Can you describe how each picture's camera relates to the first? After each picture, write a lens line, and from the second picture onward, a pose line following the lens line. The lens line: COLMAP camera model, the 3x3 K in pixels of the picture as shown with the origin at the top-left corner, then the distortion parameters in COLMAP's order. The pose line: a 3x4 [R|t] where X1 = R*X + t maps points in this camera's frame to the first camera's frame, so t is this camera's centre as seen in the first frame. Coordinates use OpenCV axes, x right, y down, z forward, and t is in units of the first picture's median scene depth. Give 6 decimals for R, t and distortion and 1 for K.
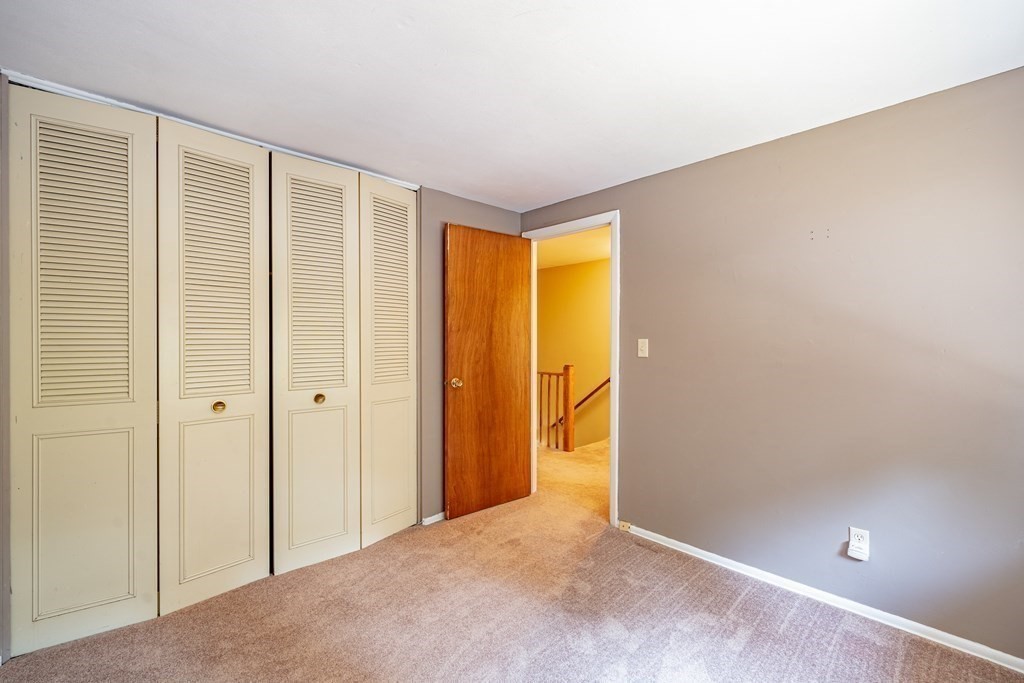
lens RADIAL K [[415.7, 0, 512.7], [0, 415.7, 338.7], [0, 0, 1]] dist [0.000815, 0.000118]
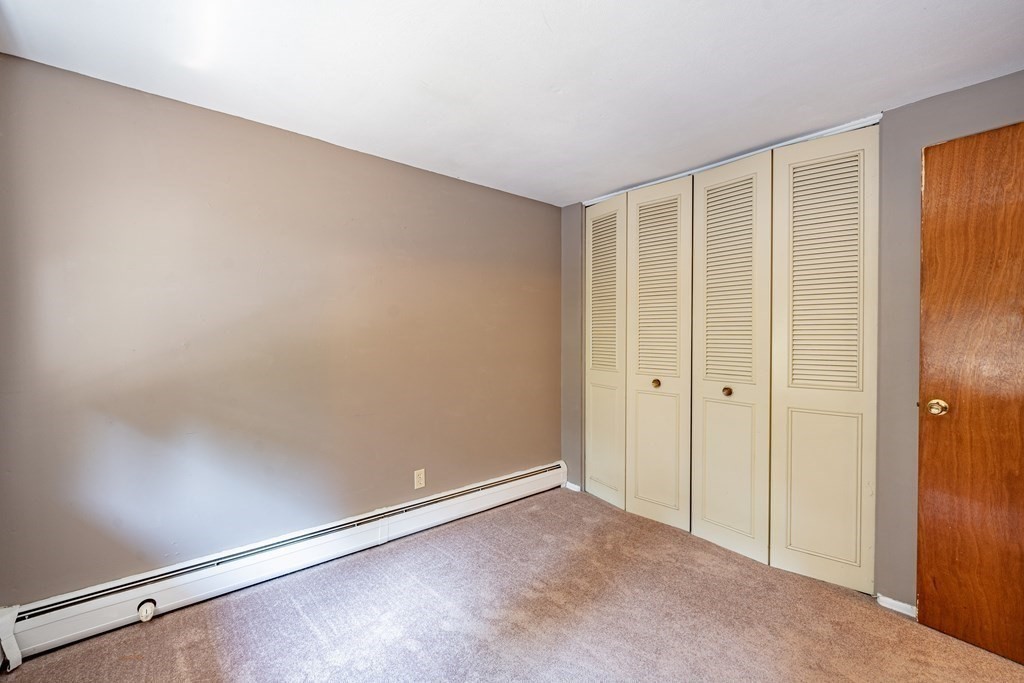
lens RADIAL K [[415.7, 0, 512.7], [0, 415.7, 338.7], [0, 0, 1]] dist [0.000815, 0.000118]
pose [[-0.012914, 0.013859, -0.999821, 0.572901], [0.002479, 0.999901, 0.013829, -0.004801], [0.999914, -0.002300, -0.012947, 0.472918]]
